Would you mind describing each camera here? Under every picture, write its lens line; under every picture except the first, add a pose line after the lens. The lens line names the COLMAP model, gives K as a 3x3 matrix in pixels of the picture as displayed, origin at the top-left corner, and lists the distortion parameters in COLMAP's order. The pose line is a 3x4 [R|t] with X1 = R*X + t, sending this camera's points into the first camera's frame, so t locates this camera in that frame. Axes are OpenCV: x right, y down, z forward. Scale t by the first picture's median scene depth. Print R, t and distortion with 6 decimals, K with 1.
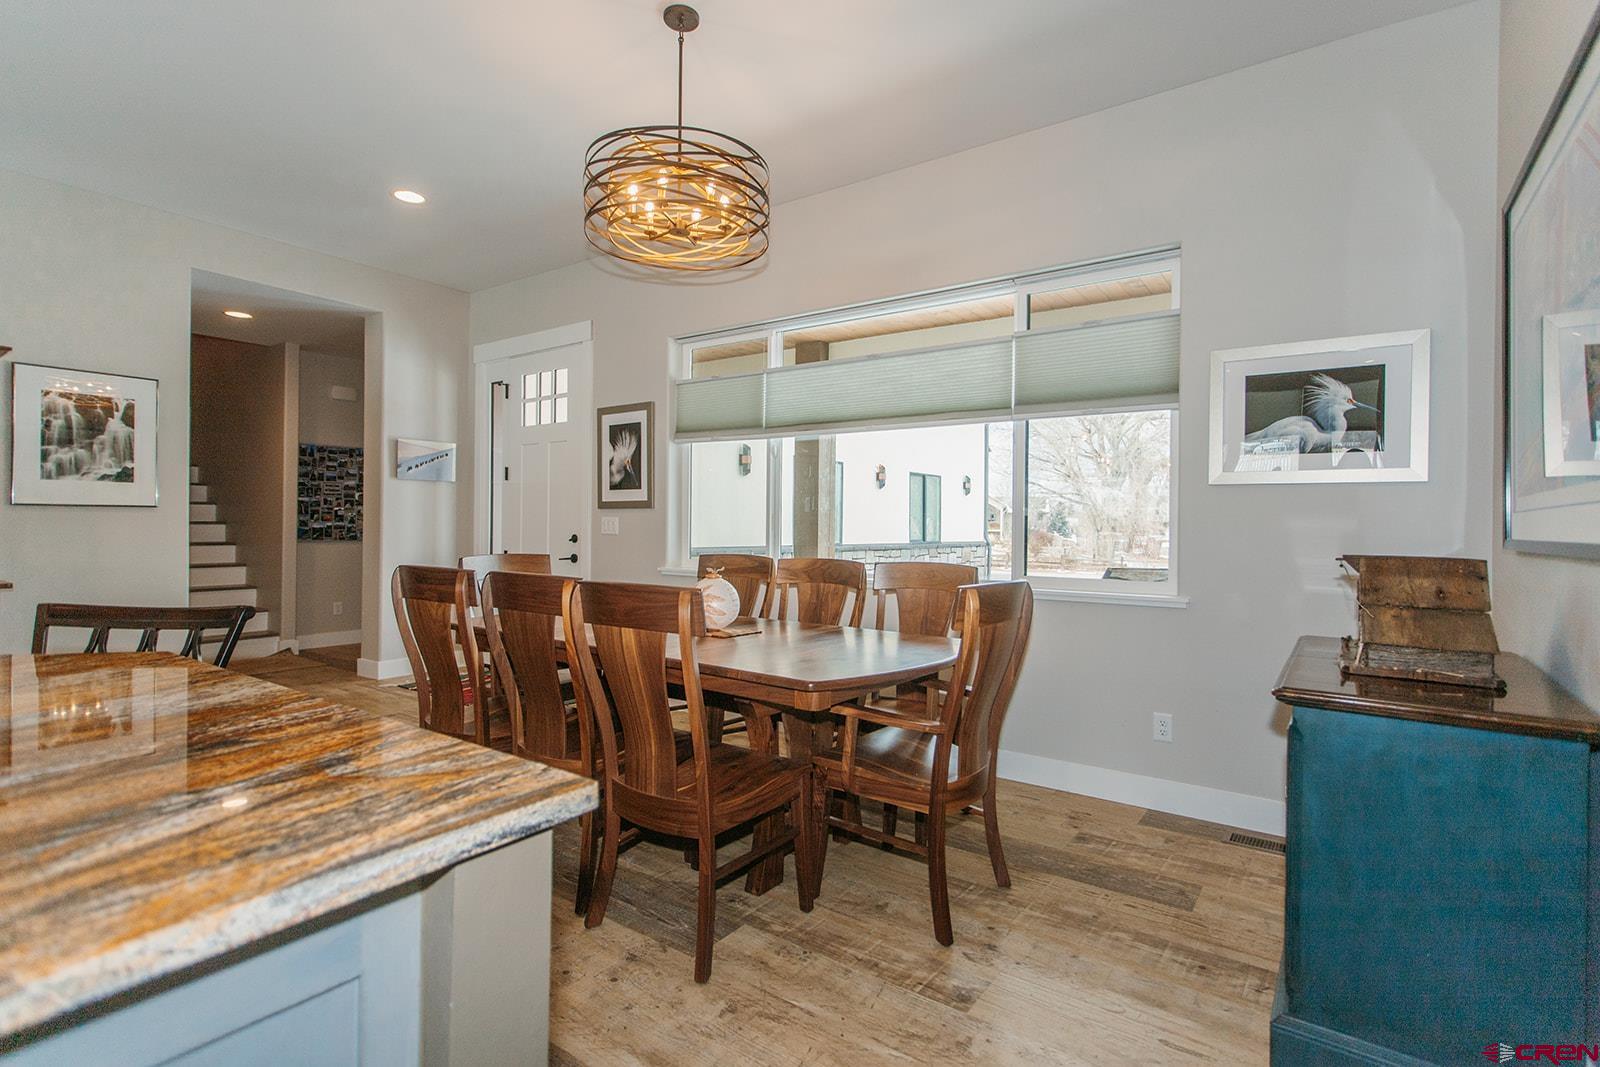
lens RADIAL K [[761.9, 0, 805.5], [0, 761.9, 524.4], [0, 0, 1]] dist [0.011243, 0.000938]
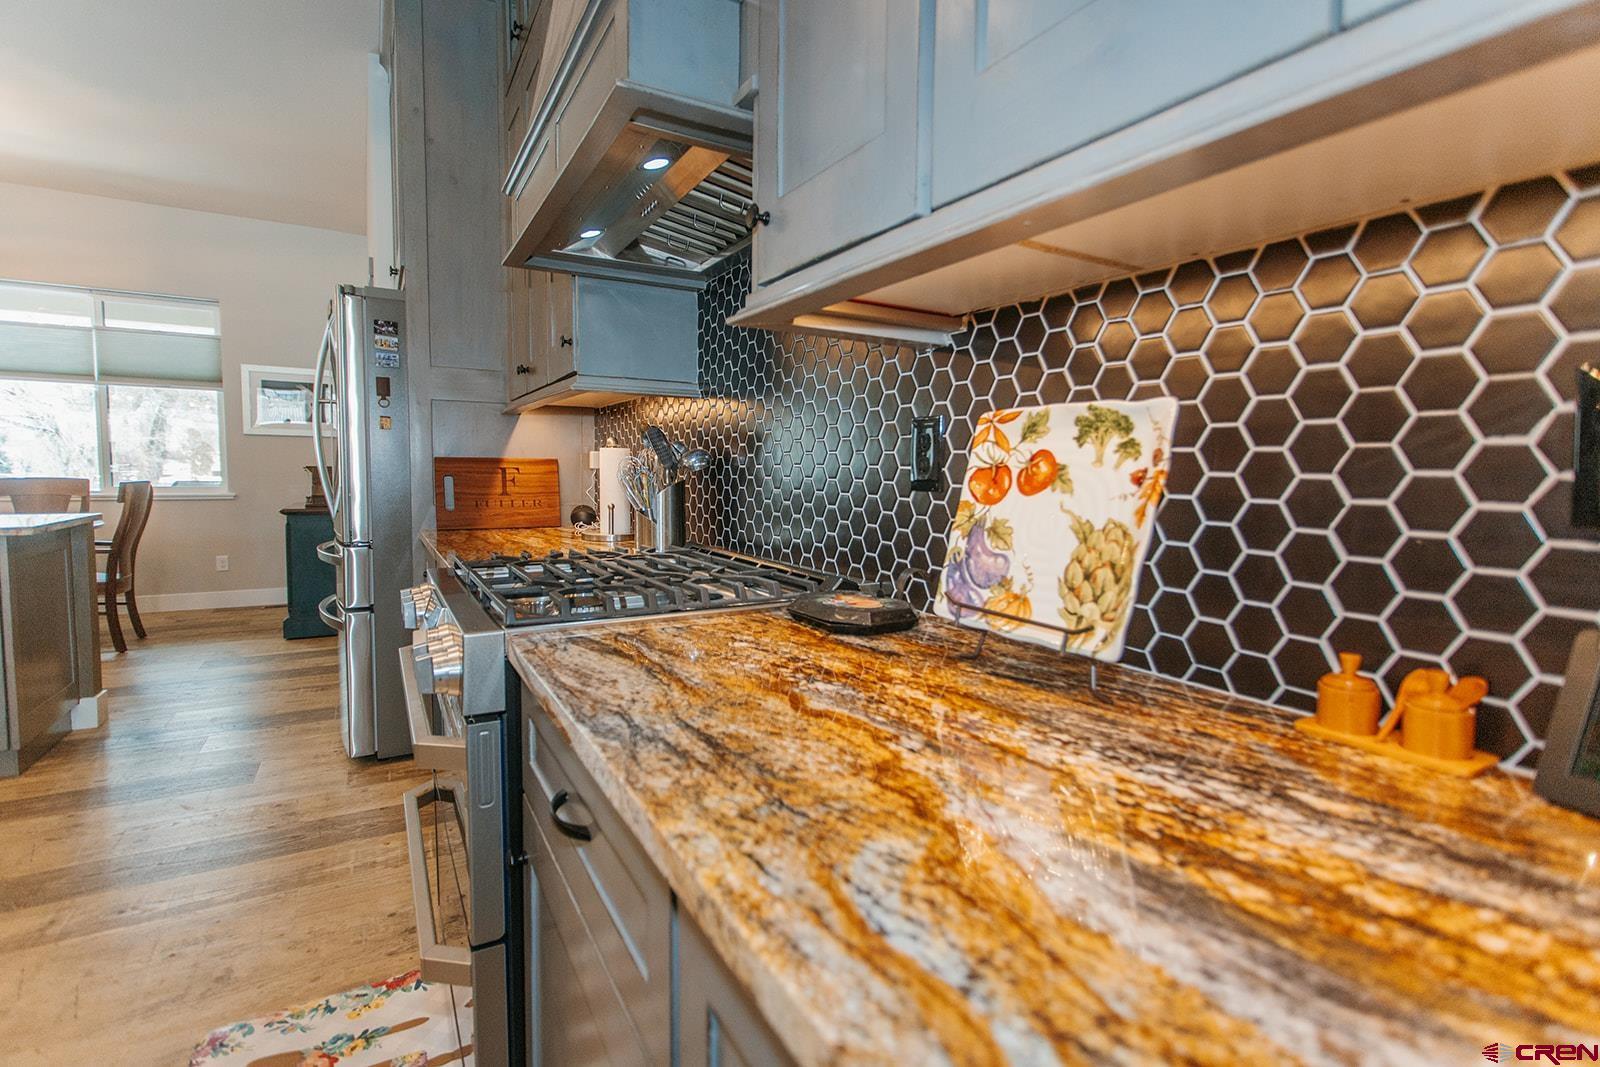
lens RADIAL K [[761.9, 0, 805.5], [0, 761.9, 524.4], [0, 0, 1]] dist [0.011243, 0.000938]
pose [[0.426113, -0.067044, 0.902182, -0.390500], [-0.007702, 0.996945, 0.077724, 0.007569], [-0.904637, -0.040068, 0.424295, -0.691950]]
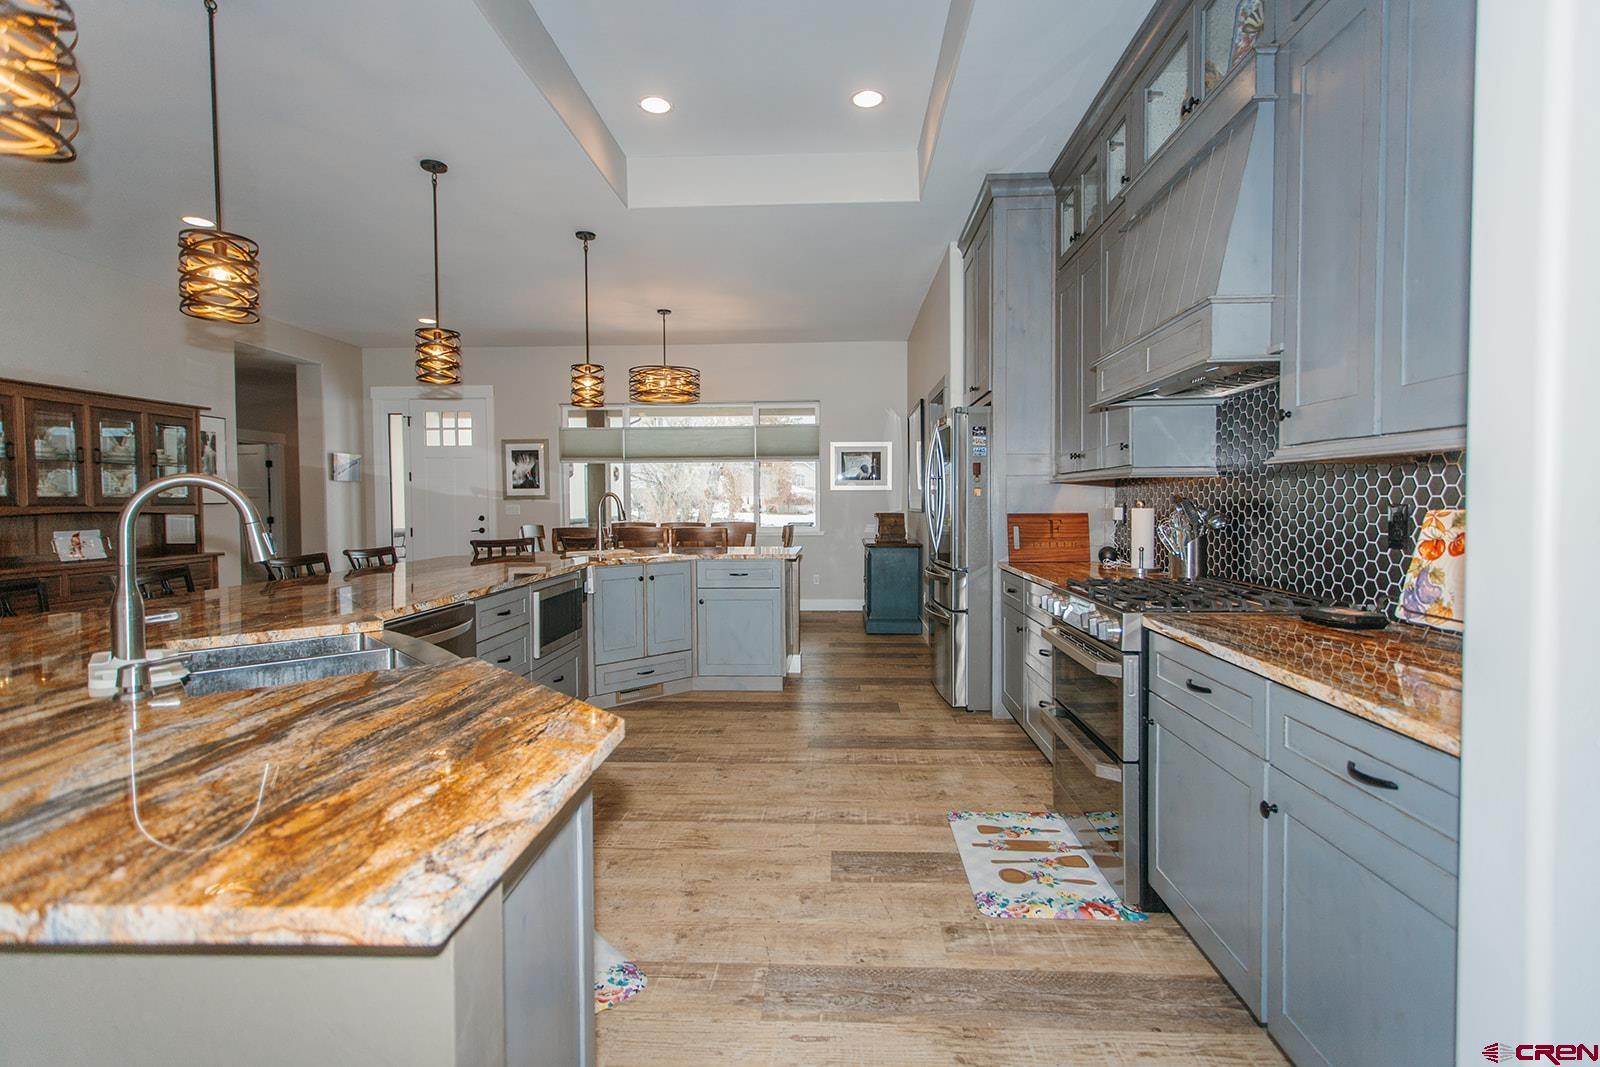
lens RADIAL K [[761.9, 0, 805.5], [0, 761.9, 524.4], [0, 0, 1]] dist [0.011243, 0.000938]
pose [[0.842473, -0.030363, 0.537883, -0.652791], [0.013751, 0.999297, 0.034872, -0.017468], [-0.538563, -0.021982, 0.842298, -0.802771]]
